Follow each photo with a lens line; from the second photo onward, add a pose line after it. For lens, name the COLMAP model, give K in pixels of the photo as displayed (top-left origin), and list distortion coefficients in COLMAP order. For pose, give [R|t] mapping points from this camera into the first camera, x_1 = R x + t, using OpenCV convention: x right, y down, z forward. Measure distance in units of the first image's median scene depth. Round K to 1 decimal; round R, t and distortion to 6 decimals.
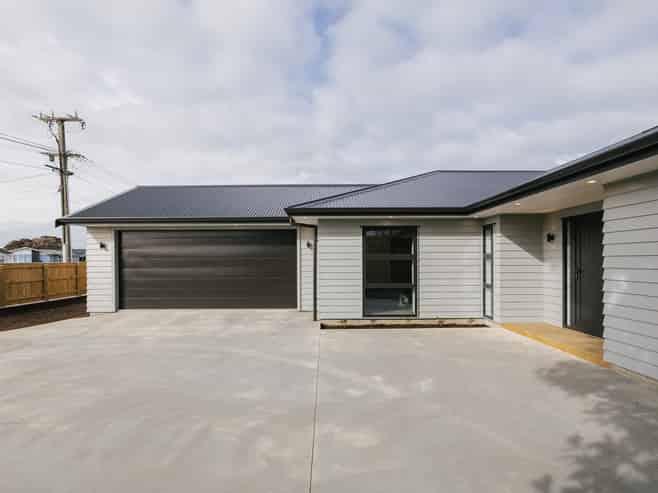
lens RADIAL K [[368.2, 0, 327.1], [0, 368.2, 268.4], [0, 0, 1]] dist [0.003227, 0.001487]
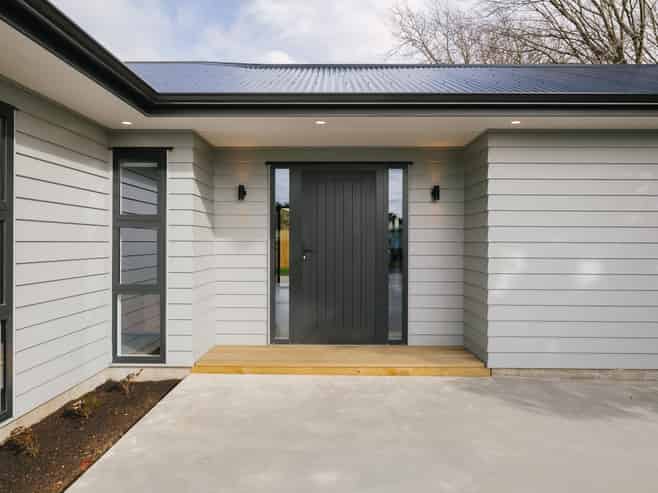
lens RADIAL K [[500.1, 0, 329.0], [0, 500.1, 246.5], [0, 0, 1]] dist [0.008755, 0.002354]
pose [[0.007217, -0.009396, 0.999930, -0.141702], [0.015370, 0.999839, 0.009284, -0.004061], [-0.999856, 0.015302, 0.007360, 0.723204]]
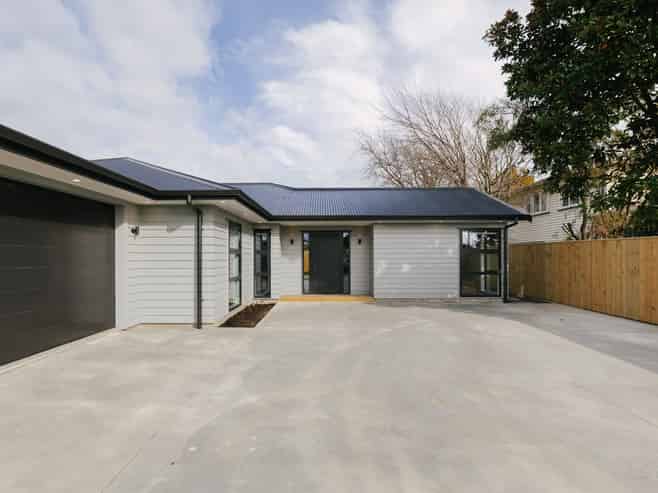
lens RADIAL K [[369.8, 0, 329.0], [0, 369.8, 246.5], [0, 0, 1]] dist [-0.003899, -0.000943]
pose [[-0.026062, 0.035001, 0.999047, -0.872324], [0.022362, 0.999157, -0.034421, -0.001415], [-0.999410, 0.021444, -0.026822, 0.740398]]
